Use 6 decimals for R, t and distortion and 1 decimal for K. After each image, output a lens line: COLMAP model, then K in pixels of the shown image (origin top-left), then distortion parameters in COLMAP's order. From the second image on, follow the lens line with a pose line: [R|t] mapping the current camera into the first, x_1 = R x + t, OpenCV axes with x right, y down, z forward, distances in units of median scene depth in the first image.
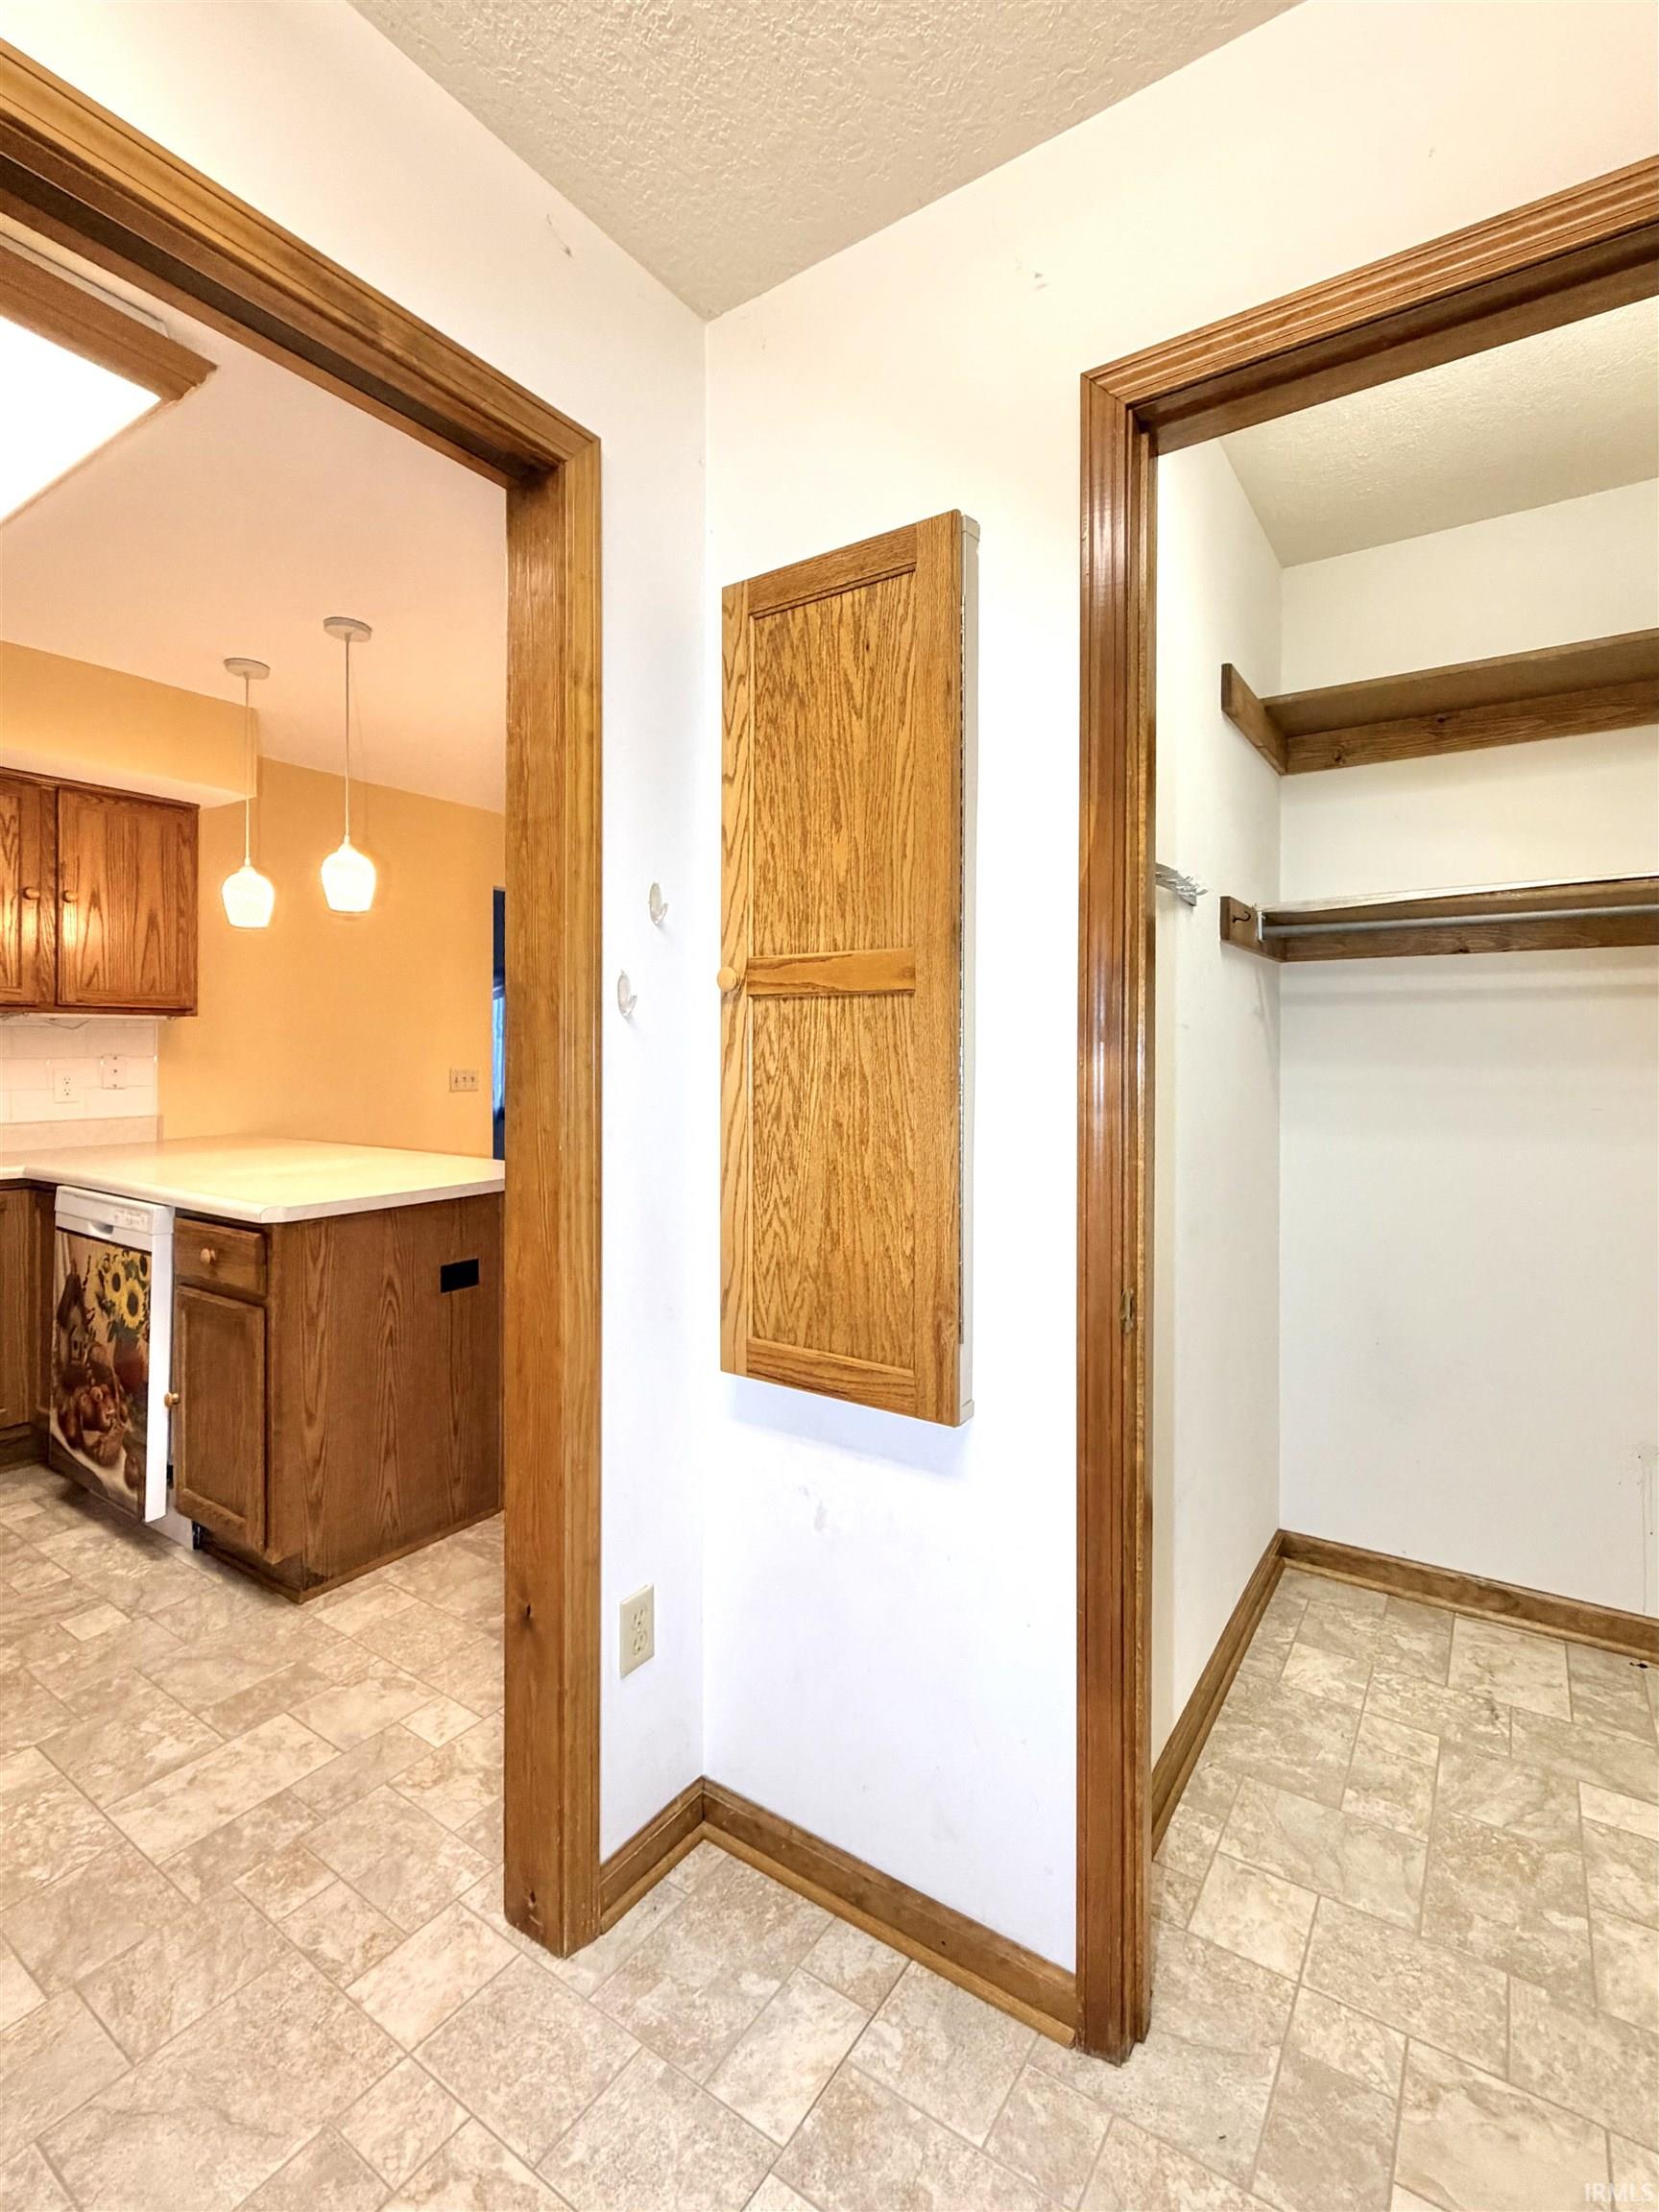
lens RADIAL K [[1013.4, 0, 845.7], [0, 1013.4, 1044.8], [0, 0, 1]] dist [0.000467, -0.000246]
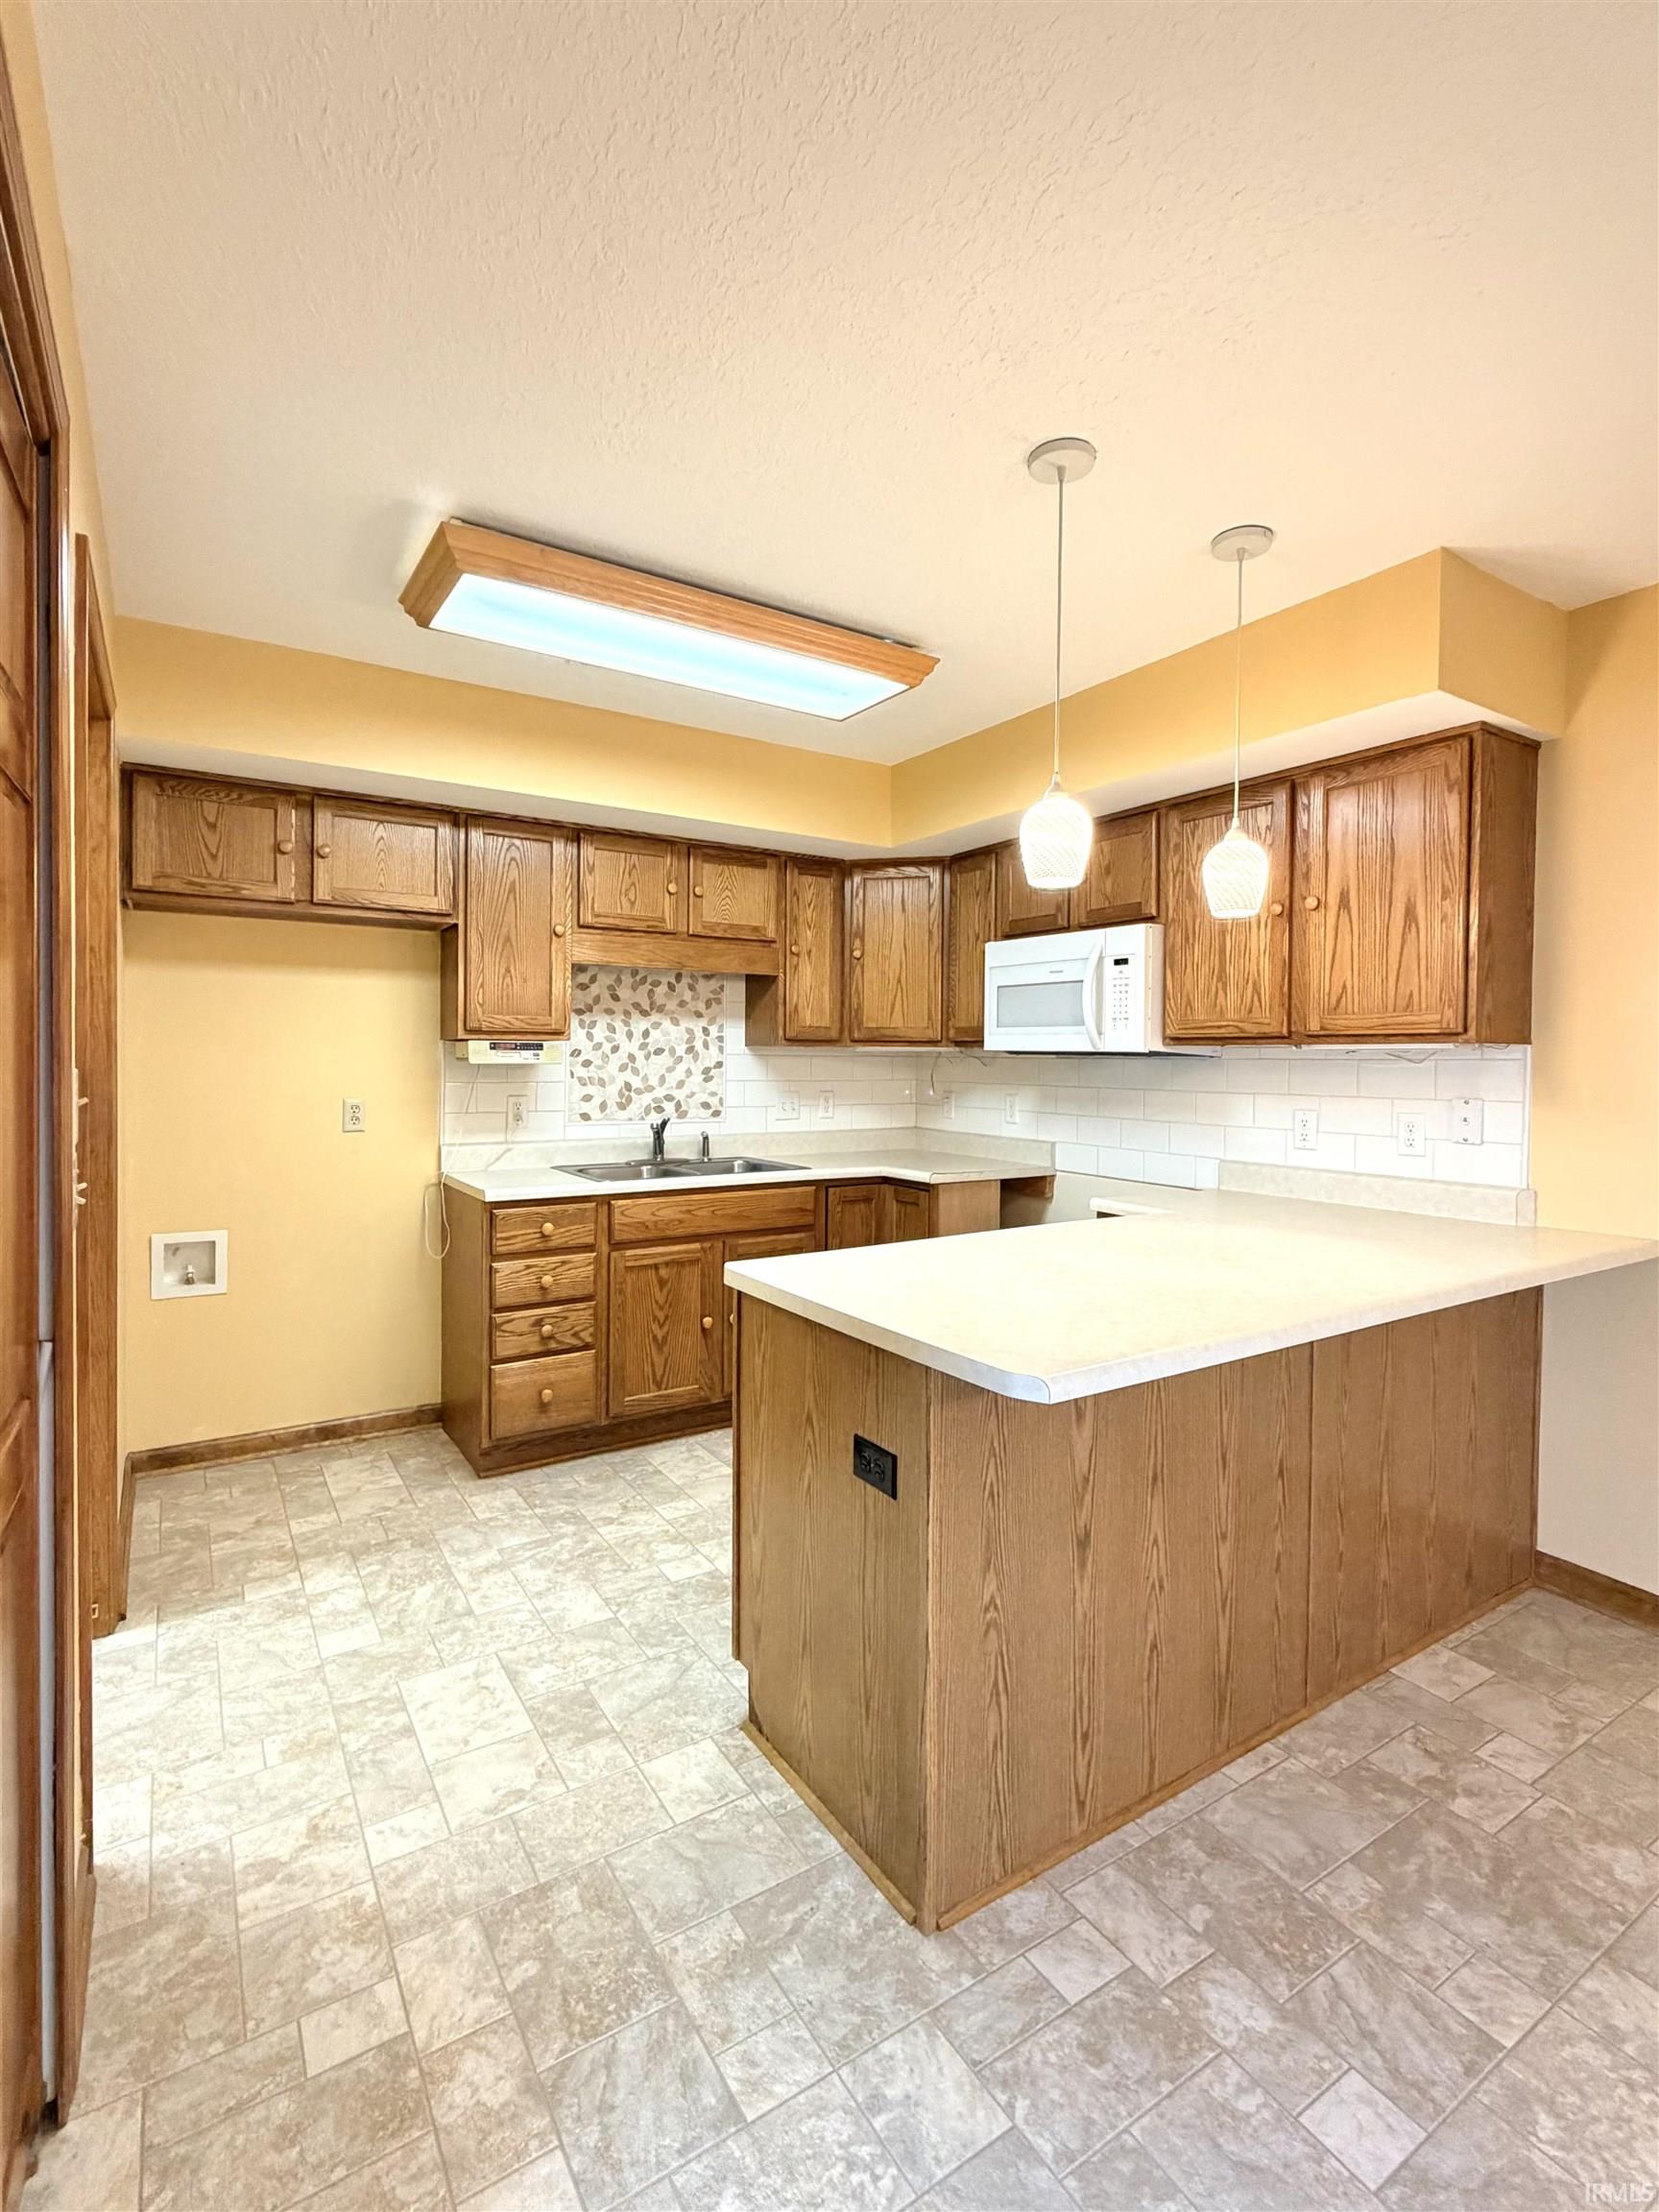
lens RADIAL K [[1019.0, 0, 844.2], [0, 1019.0, 1083.6], [0, 0, 1]] dist [-0.011652, -0.002250]
pose [[-0.399028, 0.013896, -0.916833, 0.191959], [-0.008124, 0.999792, 0.018689, -0.014726], [0.916903, 0.014906, -0.398832, 1.268873]]
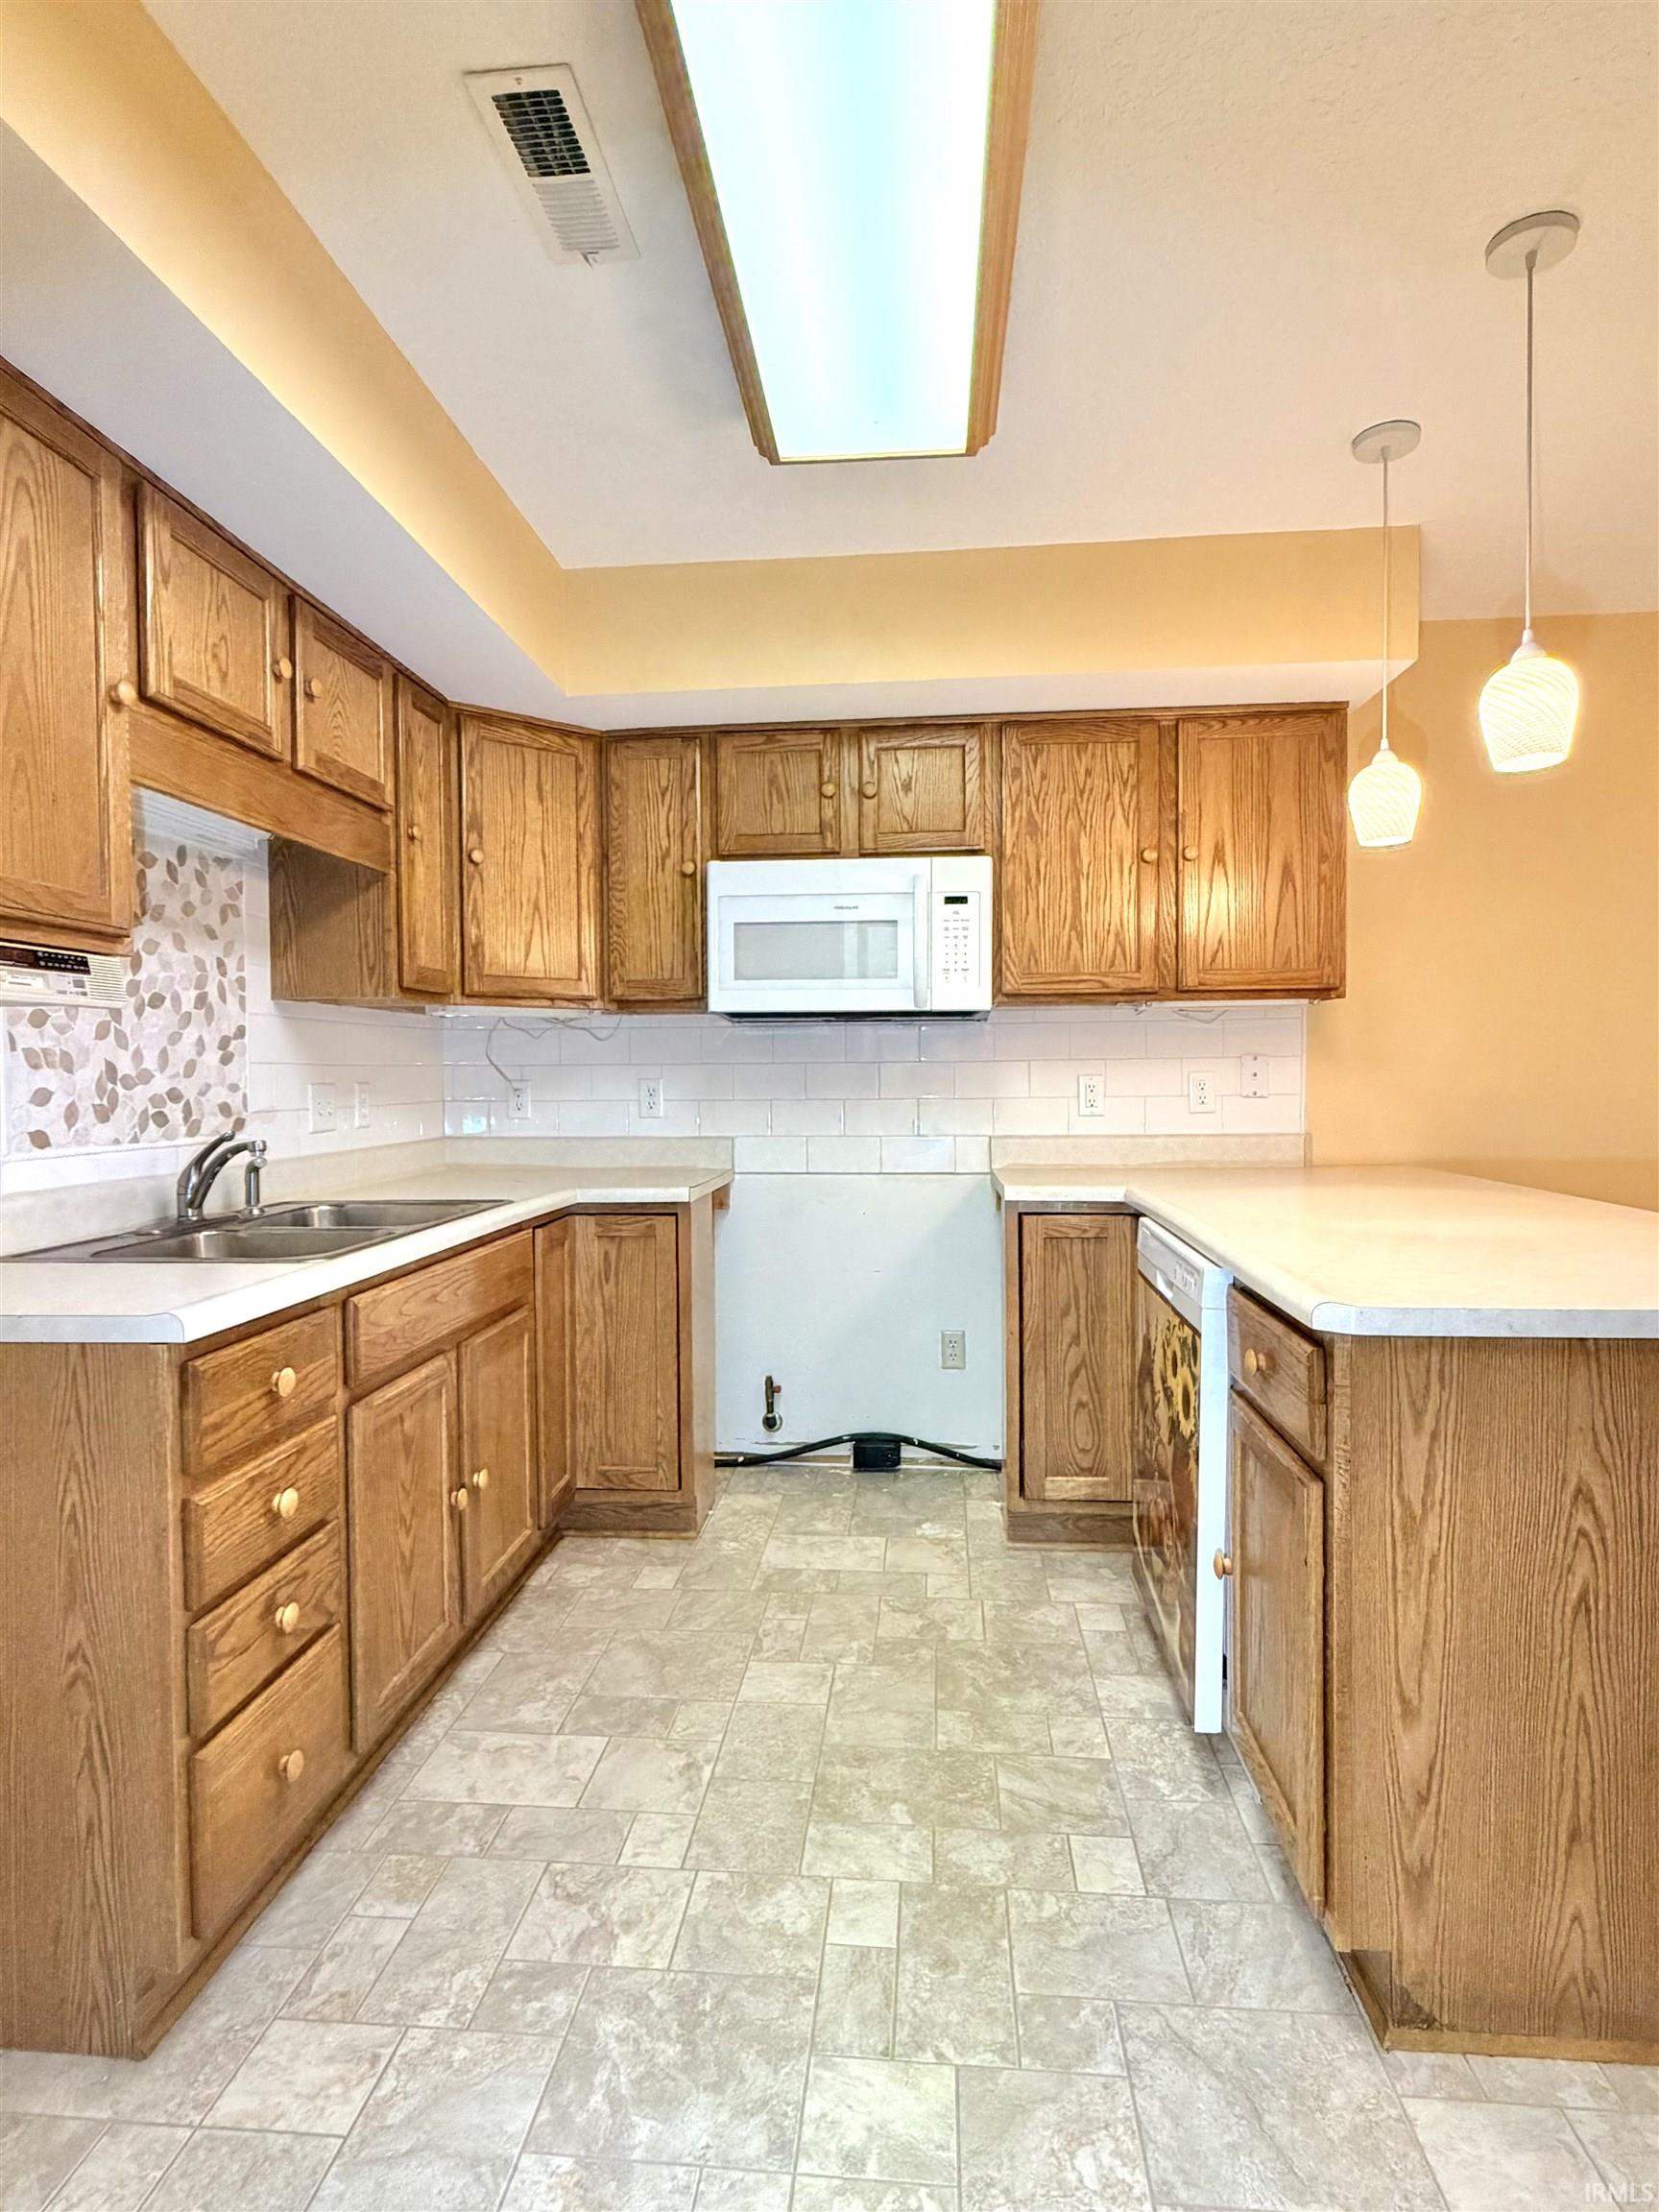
lens RADIAL K [[1133.3, 0, 827.2], [0, 1133.3, 1106.6], [0, 0, 1]] dist [-0.002705, 0.001120]
pose [[0.468145, 0.017775, -0.883473, -0.141275], [0.014218, 0.999517, 0.027644, 0.031051], [0.883537, -0.025502, 0.467666, 0.423050]]
